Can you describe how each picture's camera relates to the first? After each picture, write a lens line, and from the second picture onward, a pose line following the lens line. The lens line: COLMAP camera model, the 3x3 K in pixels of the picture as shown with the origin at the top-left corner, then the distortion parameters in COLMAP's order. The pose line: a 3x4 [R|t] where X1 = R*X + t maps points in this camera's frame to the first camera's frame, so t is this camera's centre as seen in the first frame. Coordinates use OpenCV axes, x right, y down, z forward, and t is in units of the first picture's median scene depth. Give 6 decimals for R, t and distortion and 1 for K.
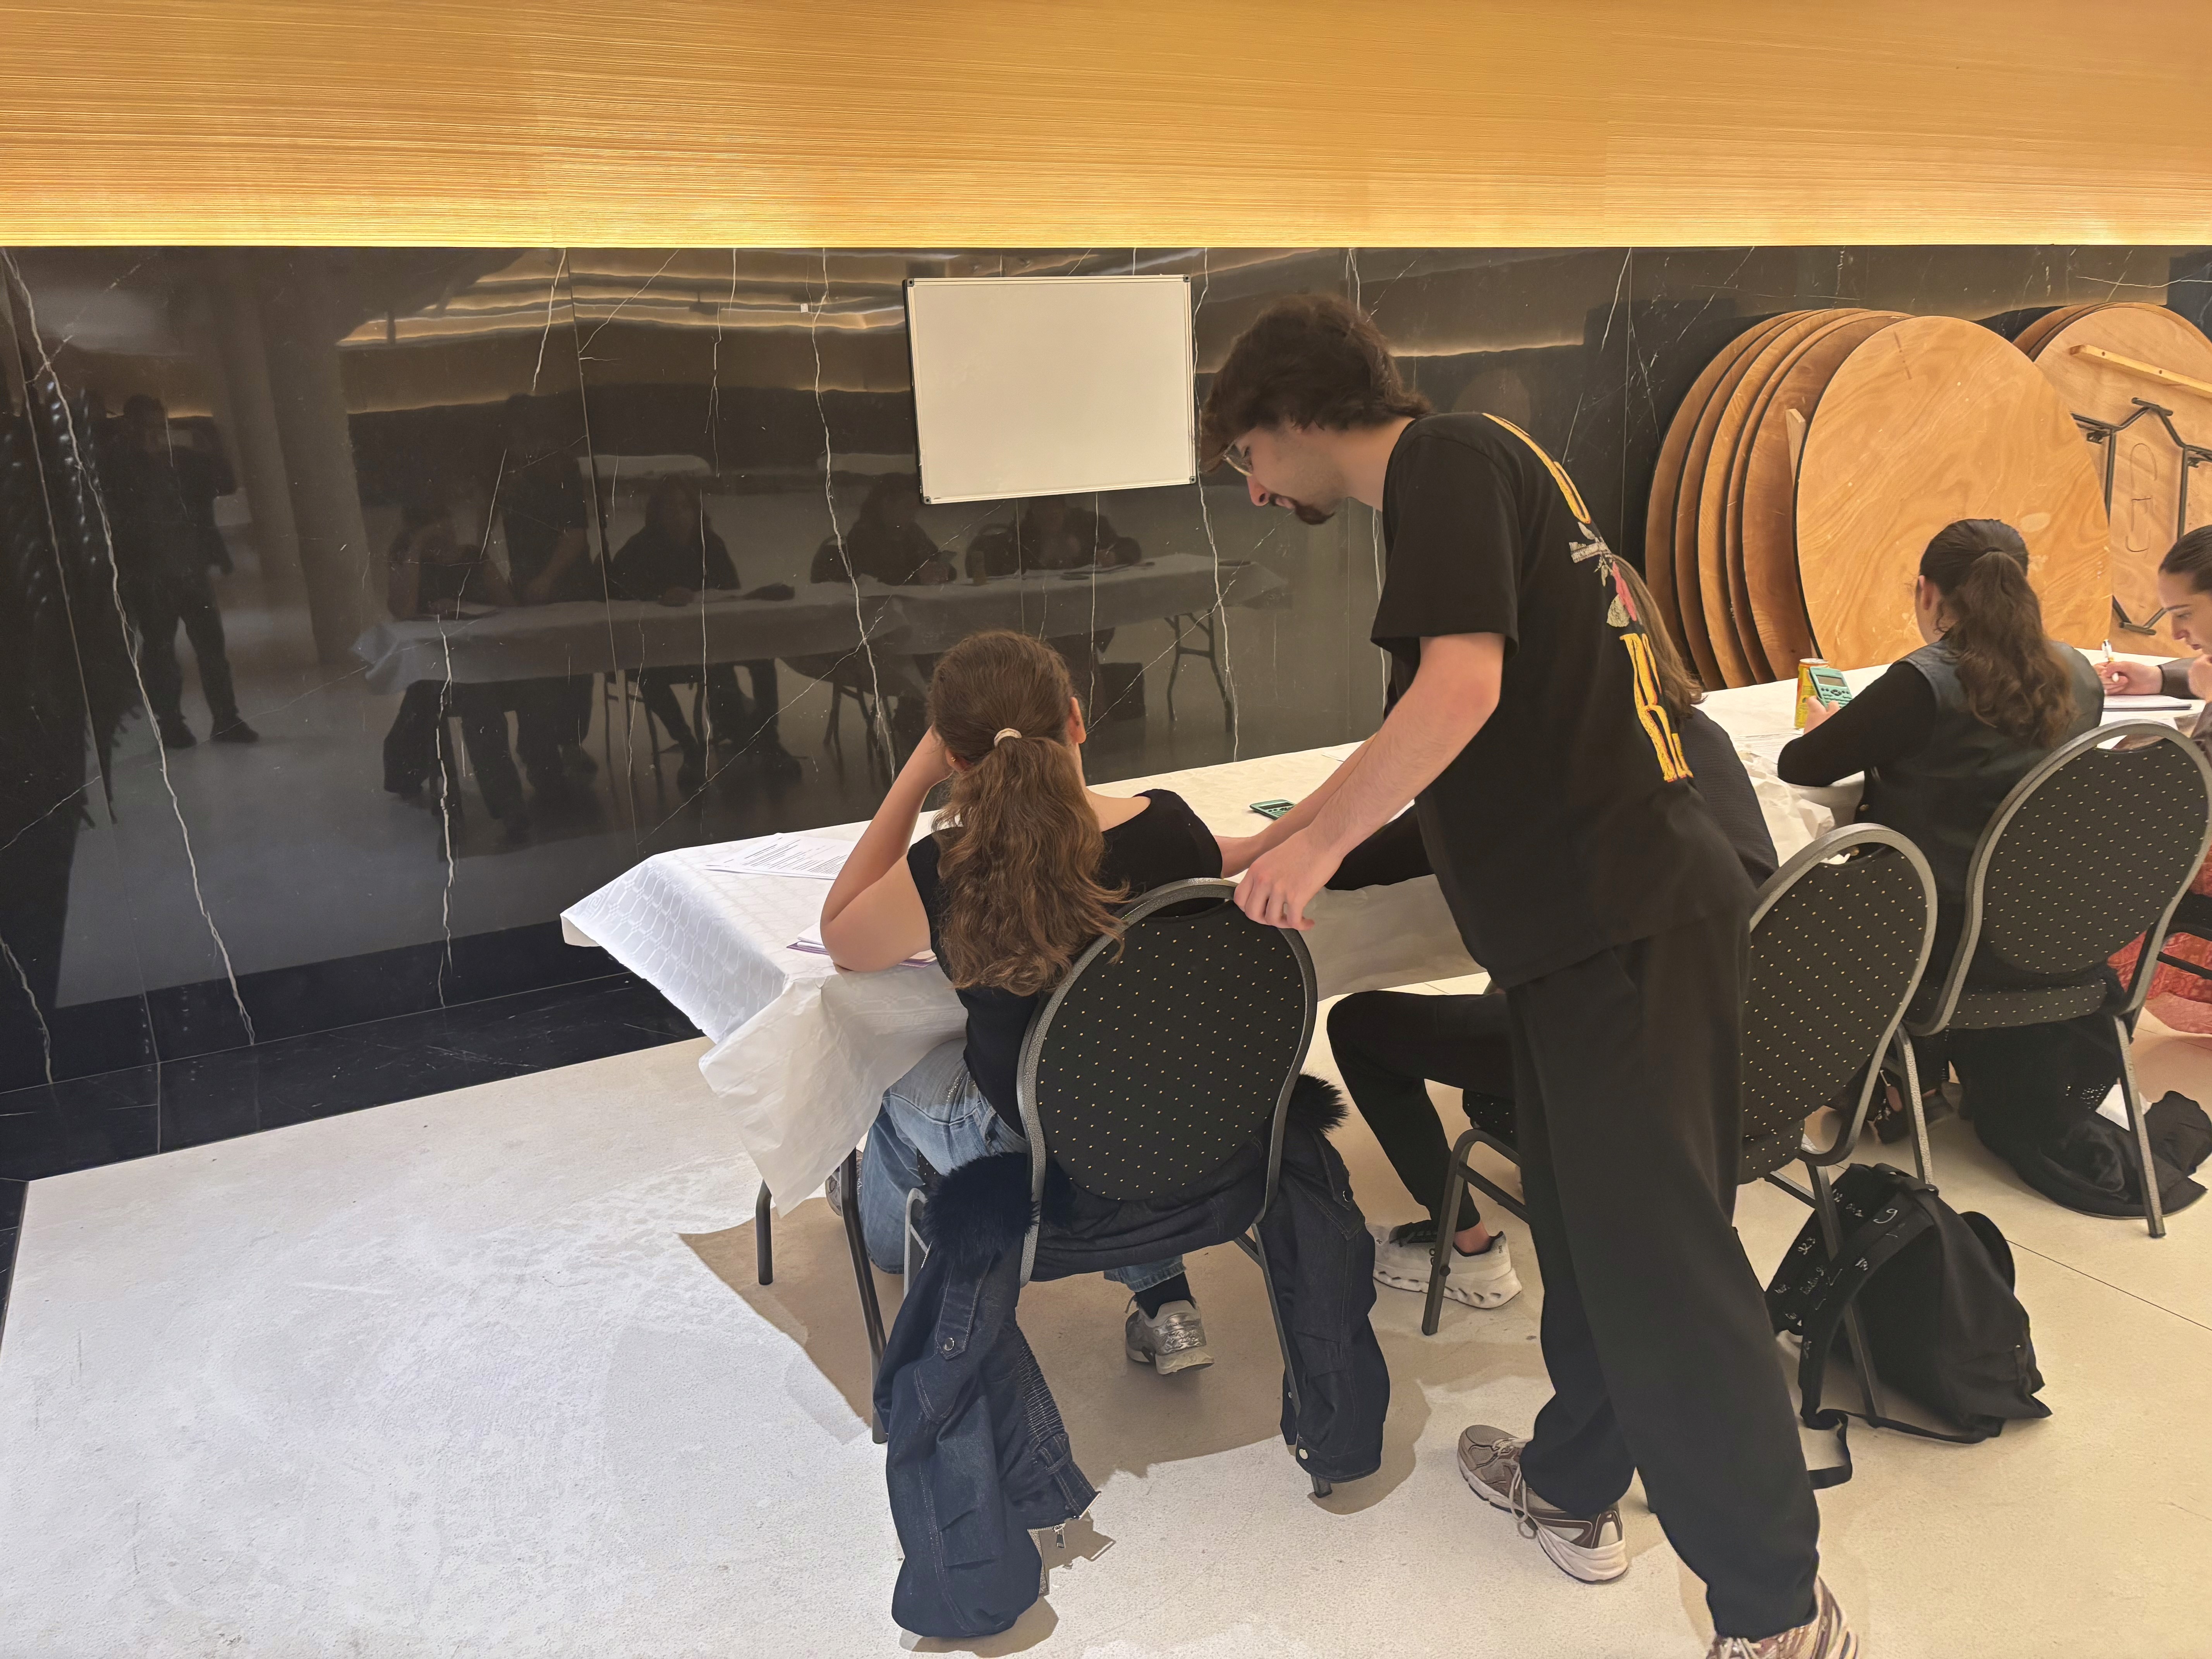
lens RADIAL K [[1682.5, 0, 1103.0], [0, 1682.5, 818.2], [0, 0, 1]] dist [0.073425, -0.079806]
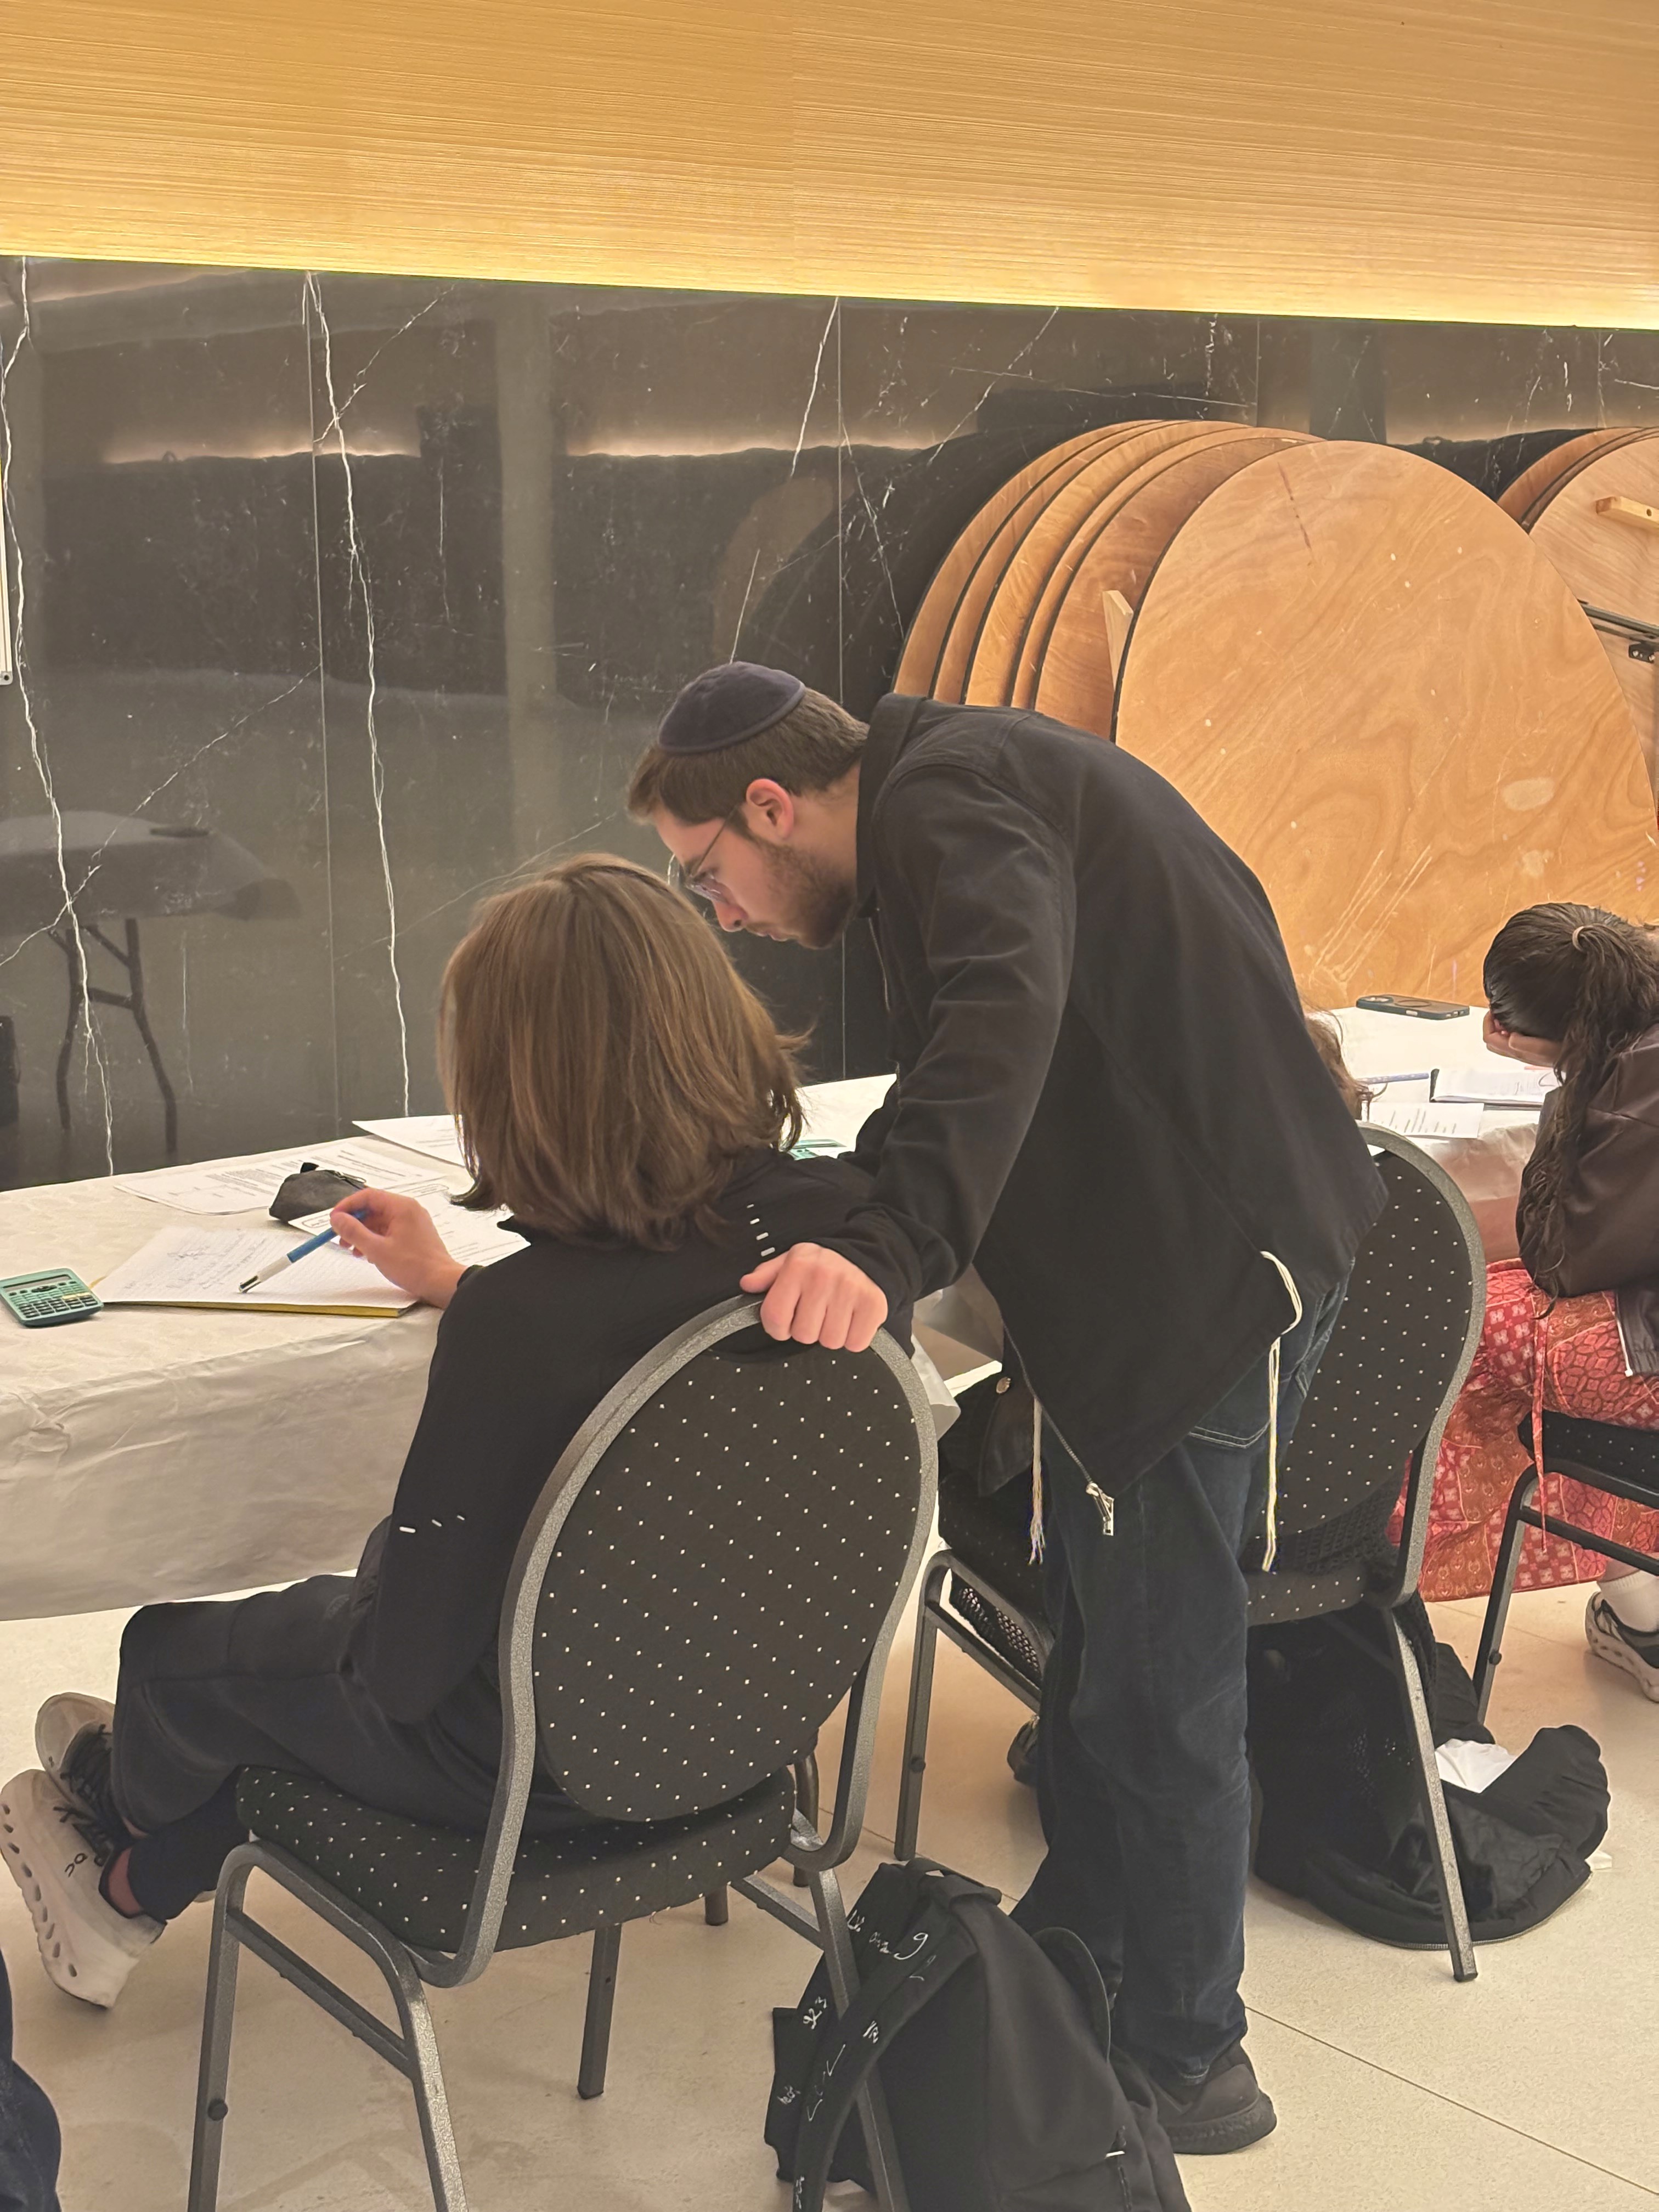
lens RADIAL K [[3306.3, 0, 841.8], [0, 3306.3, 1090.4], [0, 0, 1]] dist [0.241697, -0.918237]
pose [[0.977493, 0.000051, 0.210967, 0.088782], [0.015484, 0.997286, -0.071983, 0.008771], [-0.210398, 0.073629, 0.974839, -0.073651]]
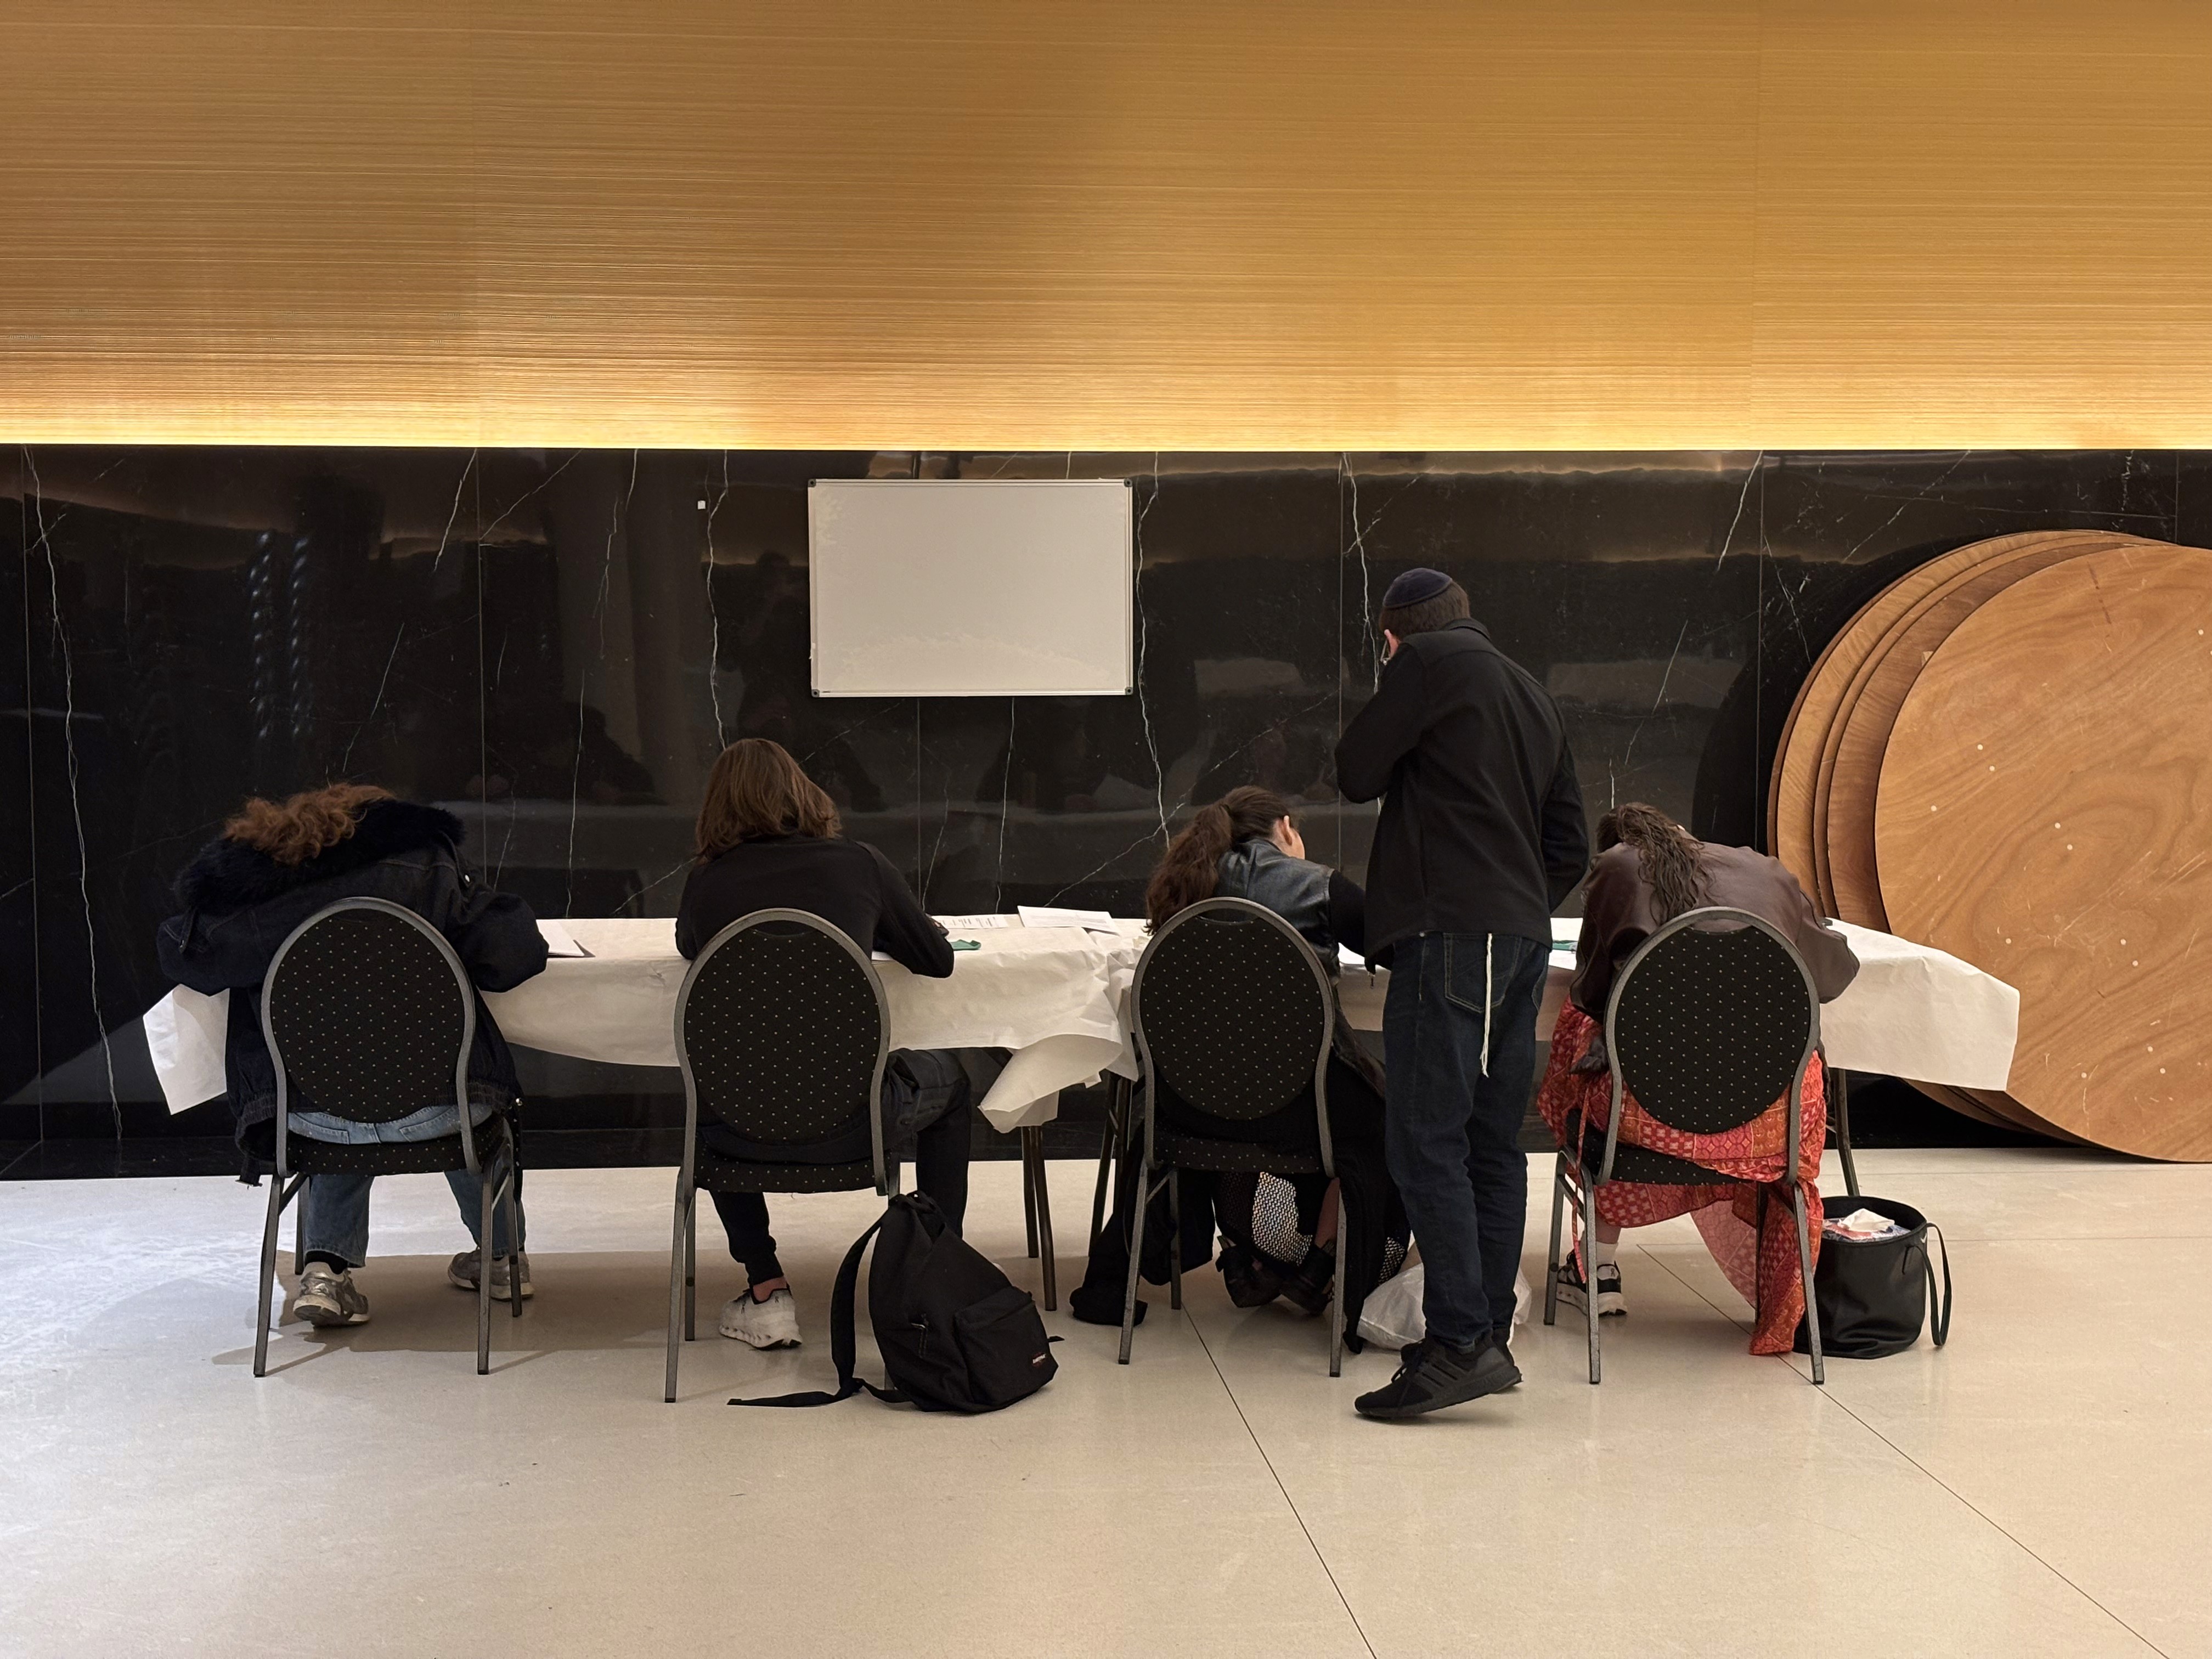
lens RADIAL K [[3306.3, 0, 1107.5], [0, 3306.3, 841.0], [0, 0, 1]] dist [0.241697, -0.918237]
pose [[0.920606, 0.072474, -0.383709, 0.751101], [-0.132234, 0.982430, -0.131702, 0.120695], [0.367422, 0.171985, 0.914014, -0.645965]]
